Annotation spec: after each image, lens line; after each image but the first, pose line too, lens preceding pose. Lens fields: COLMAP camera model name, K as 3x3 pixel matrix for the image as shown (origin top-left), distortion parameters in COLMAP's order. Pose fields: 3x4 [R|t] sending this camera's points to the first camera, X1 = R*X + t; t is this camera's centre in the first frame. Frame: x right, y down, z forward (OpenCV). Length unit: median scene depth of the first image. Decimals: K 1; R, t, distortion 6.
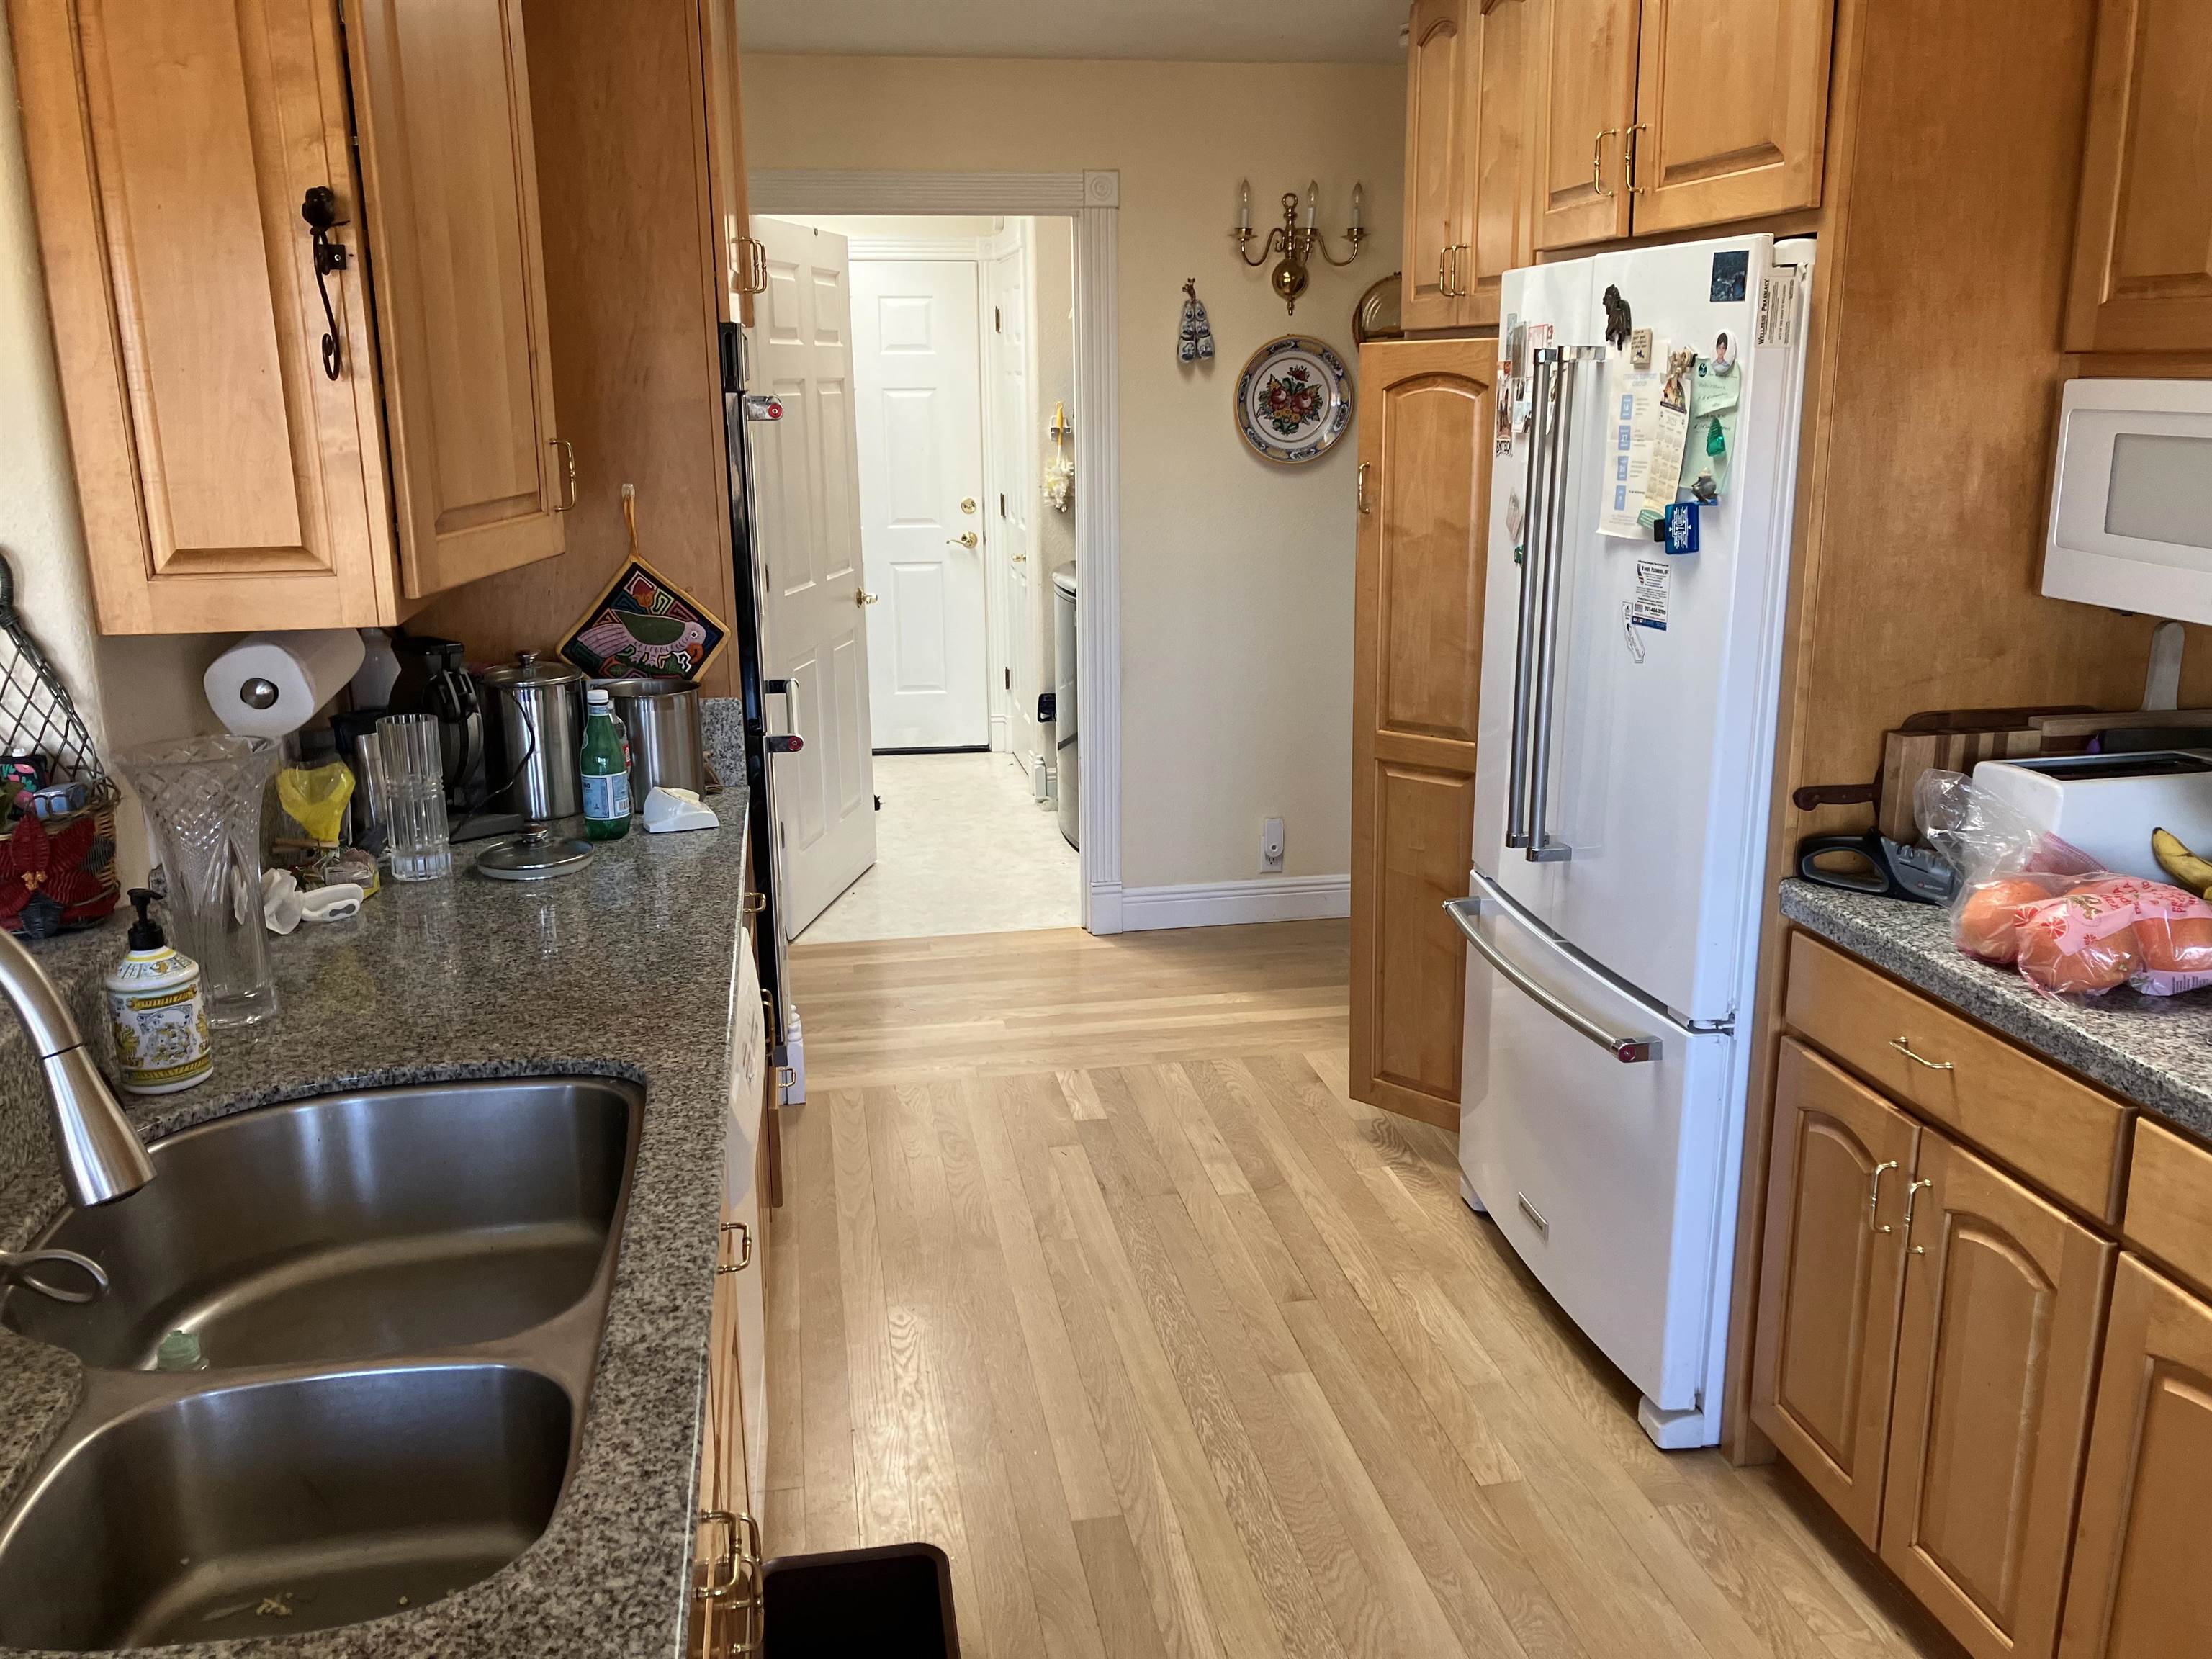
lens RADIAL K [[1821.0, 0, 1075.0], [0, 1821.0, 820.1], [0, 0, 1]] dist [0.006037, 0.015911]
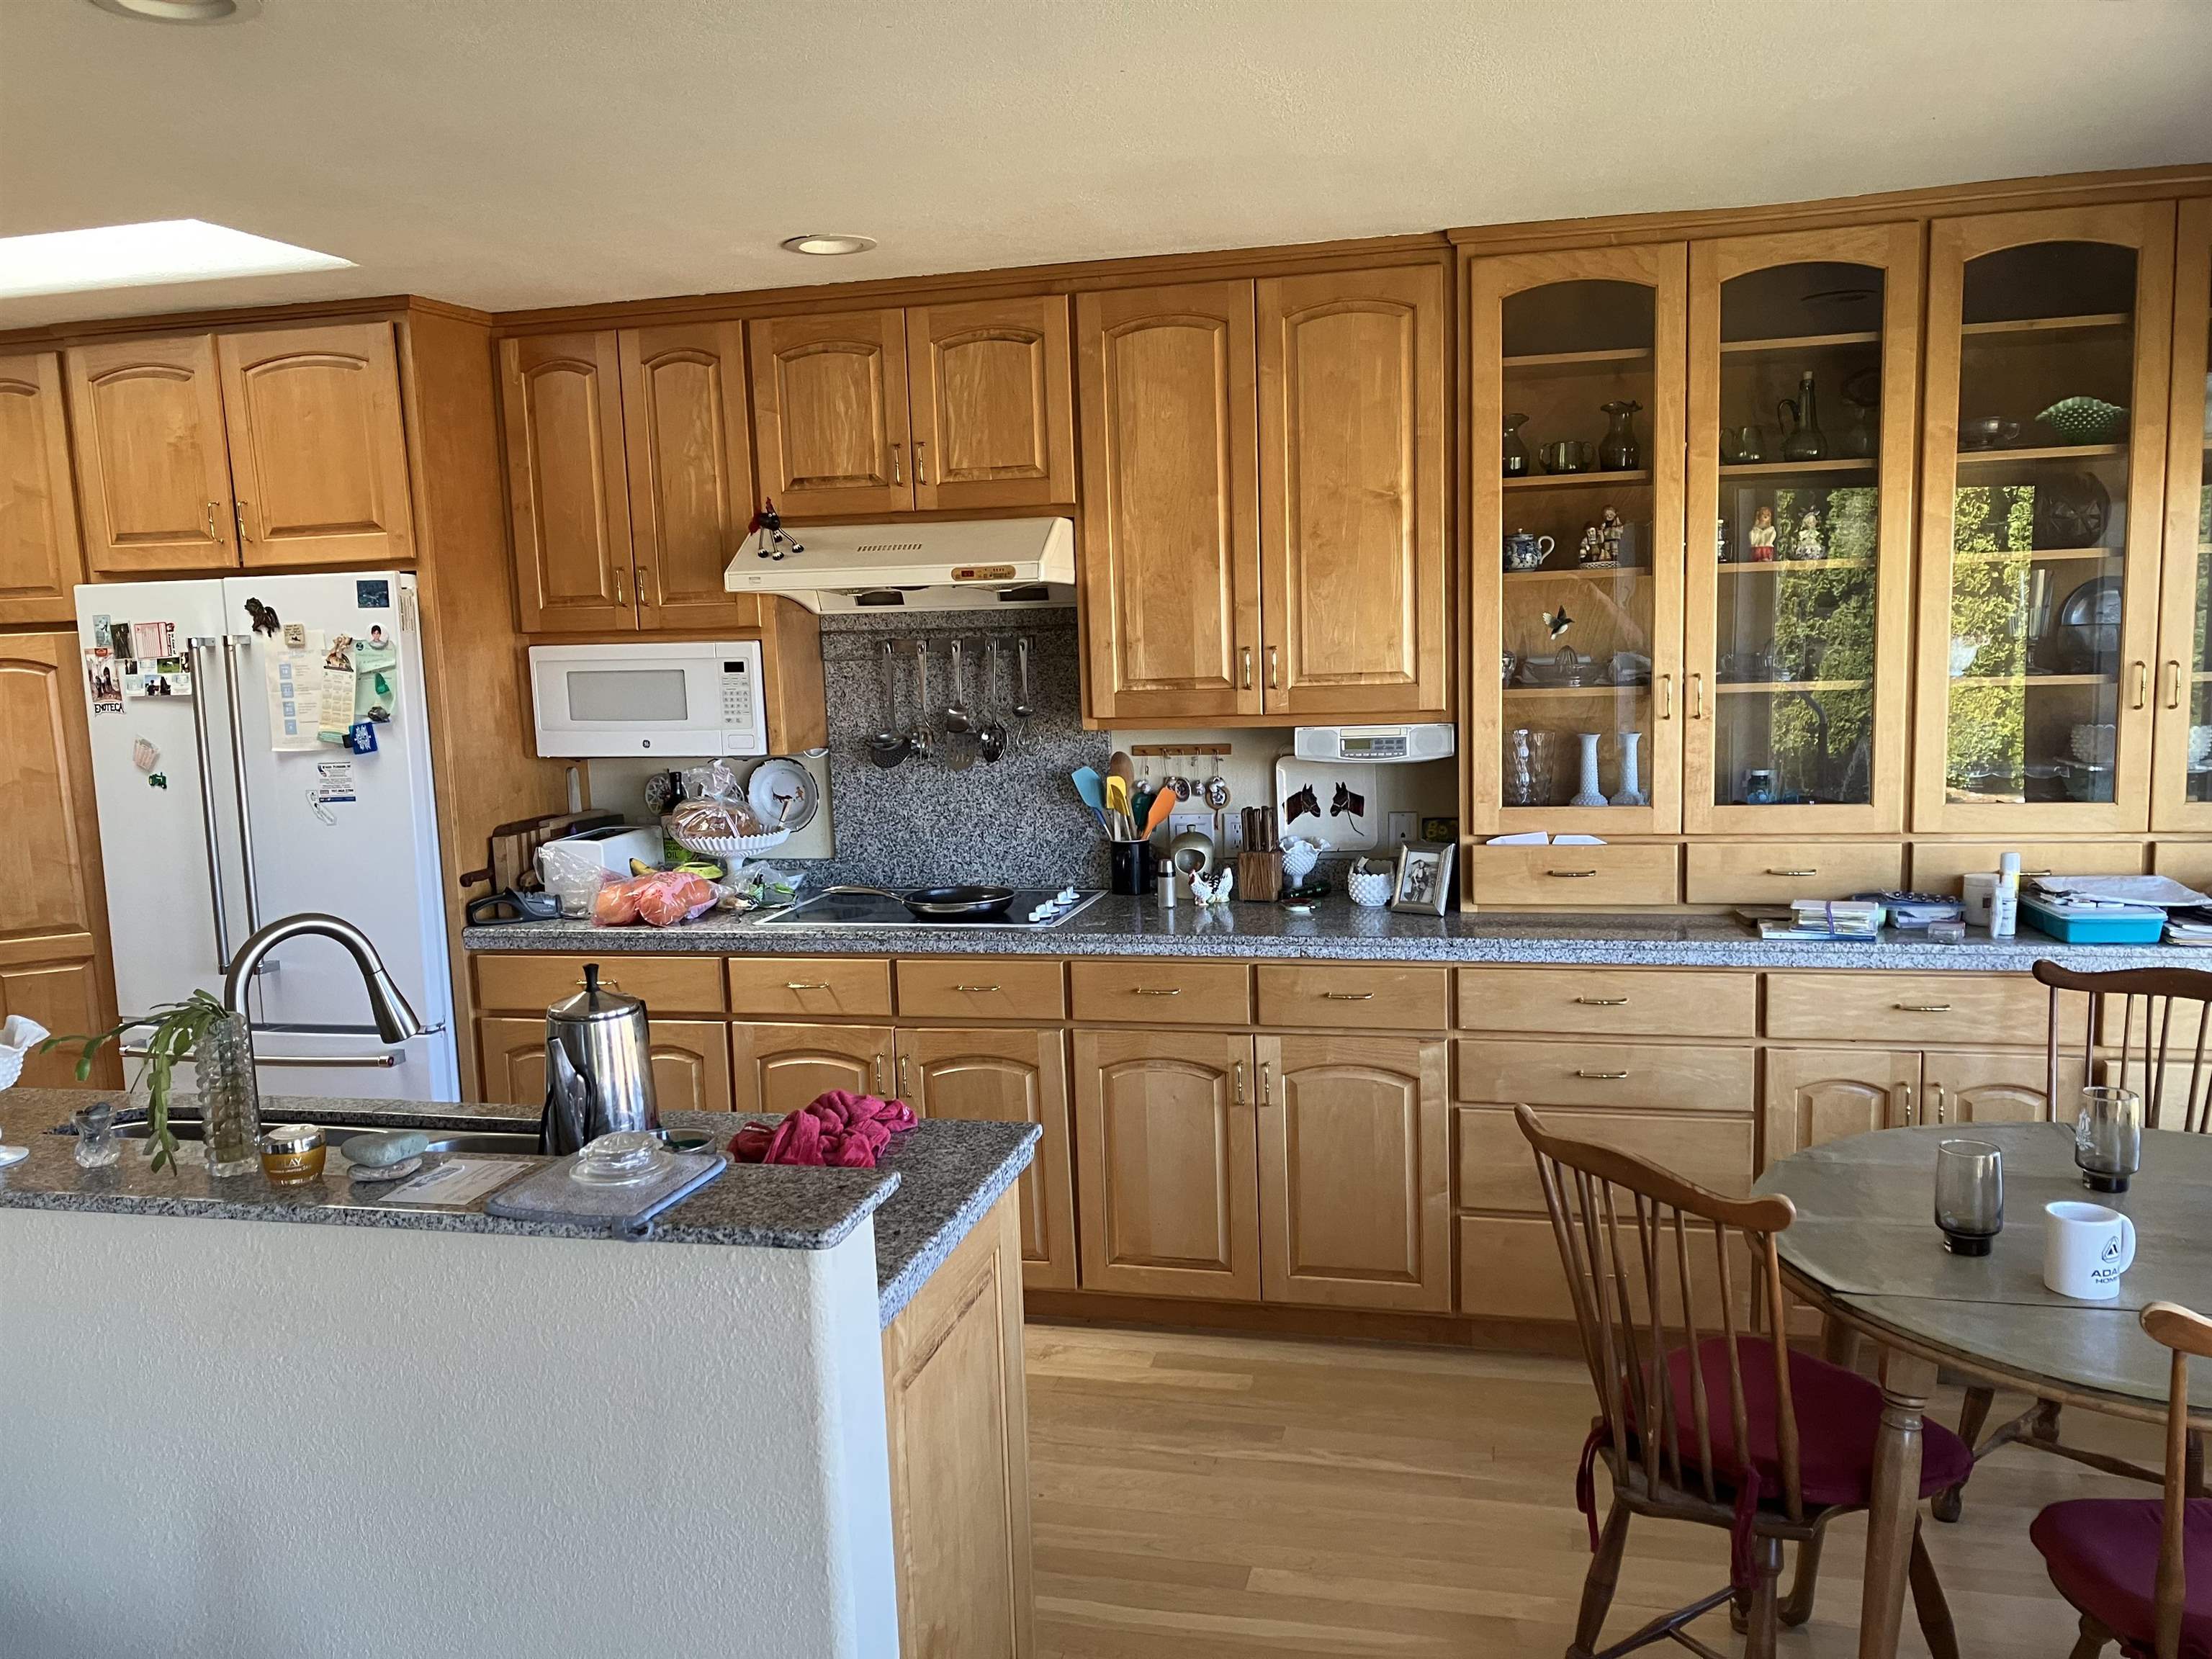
lens RADIAL K [[1795.9, 0, 1093.3], [0, 1795.9, 824.6], [0, 0, 1]] dist [0.033736, -0.002698]
pose [[0.396552, -0.117067, 0.910518, -0.946710], [0.251235, 0.967810, 0.015014, 0.062346], [-0.882965, 0.222800, 0.413198, -0.270650]]
